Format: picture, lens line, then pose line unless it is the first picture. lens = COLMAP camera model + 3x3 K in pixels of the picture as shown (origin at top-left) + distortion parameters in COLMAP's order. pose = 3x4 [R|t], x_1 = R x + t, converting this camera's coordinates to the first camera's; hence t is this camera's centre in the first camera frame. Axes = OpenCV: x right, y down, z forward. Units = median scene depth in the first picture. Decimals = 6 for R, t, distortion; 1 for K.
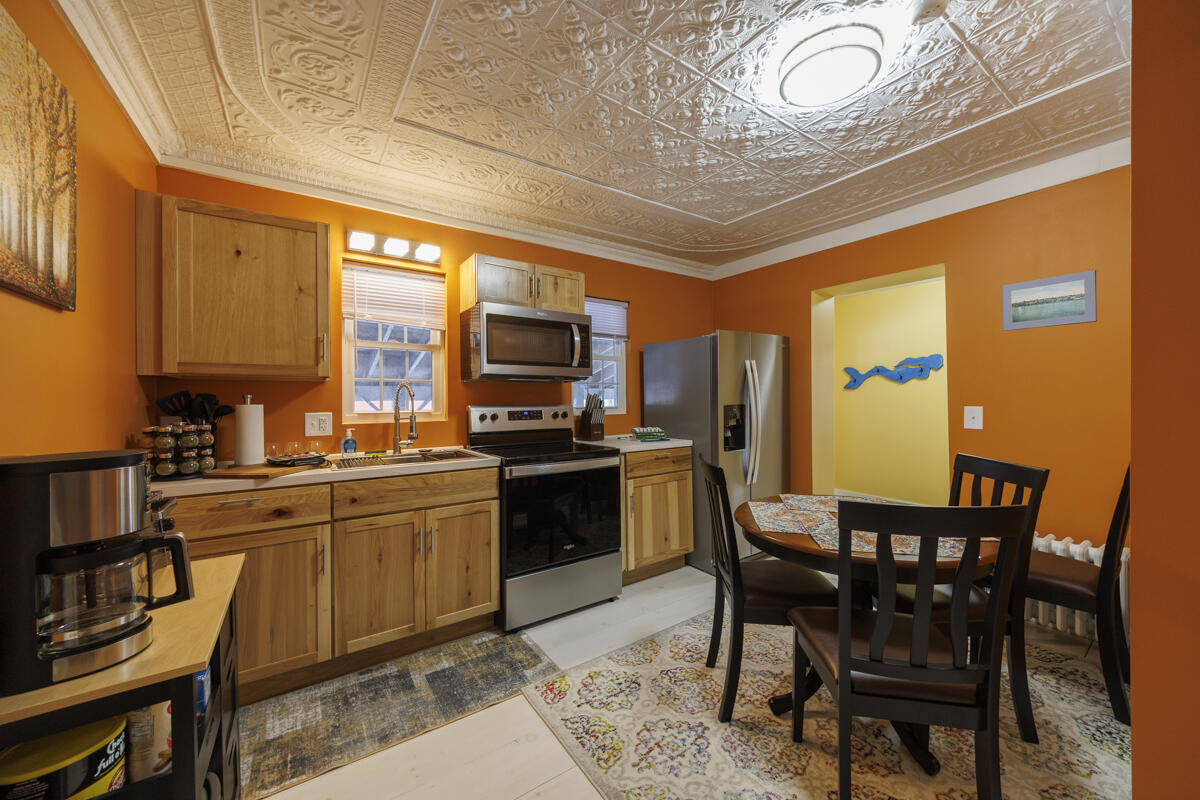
lens RADIAL K [[447.3, 0, 602.6], [0, 447.3, 399.5], [0, 0, 1]] dist [0.016538, -0.008981]
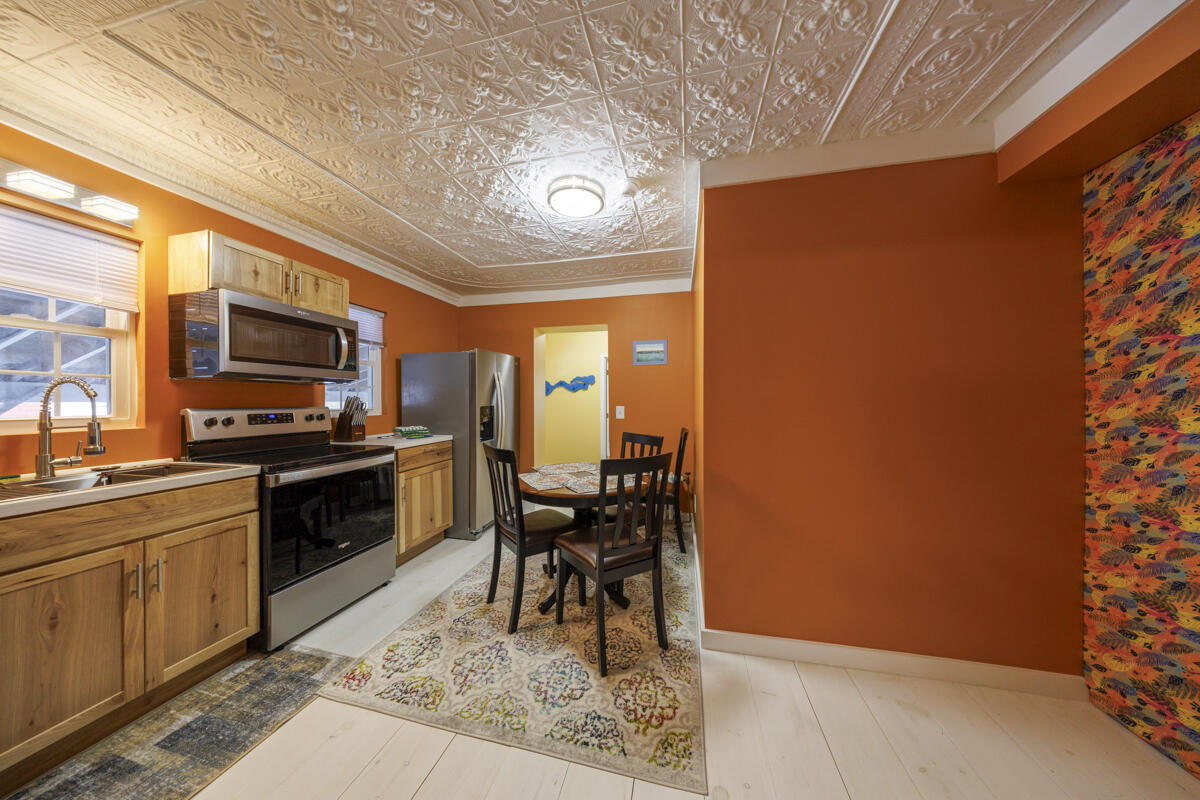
lens RADIAL K [[355.1, 0, 603.3], [0, 355.1, 400.9], [0, 0, 1]] dist [0.000484, 0.000087]
pose [[0.745283, 0.005441, 0.666726, -0.196264], [-0.003464, 0.999985, -0.004289, -0.000661], [-0.666739, 0.000887, 0.745291, -0.007299]]
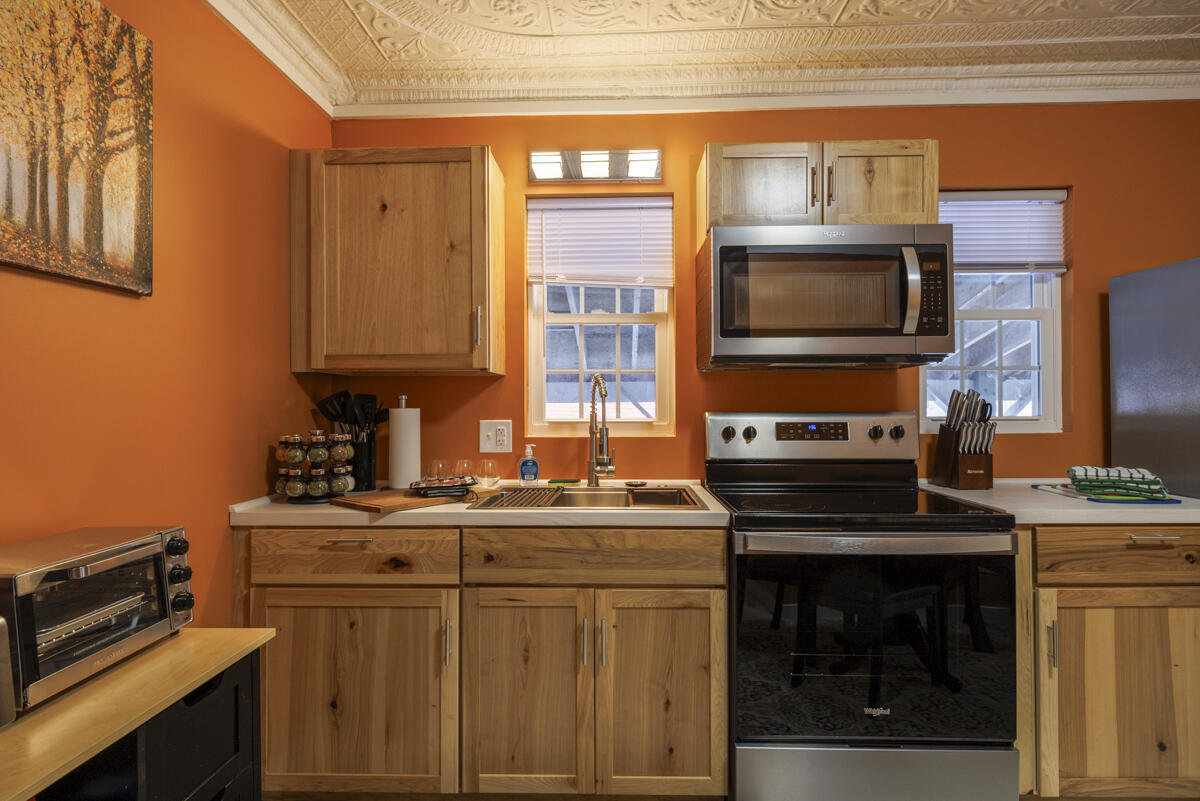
lens RADIAL K [[642.6, 0, 599.4], [0, 642.6, 399.5], [0, 0, 1]] dist [0.004010, -0.001550]
pose [[0.800923, 0.001592, -0.598766, 0.108566], [-0.000759, 0.999998, 0.001643, -0.004706], [0.598767, -0.000862, 0.800923, 0.302542]]
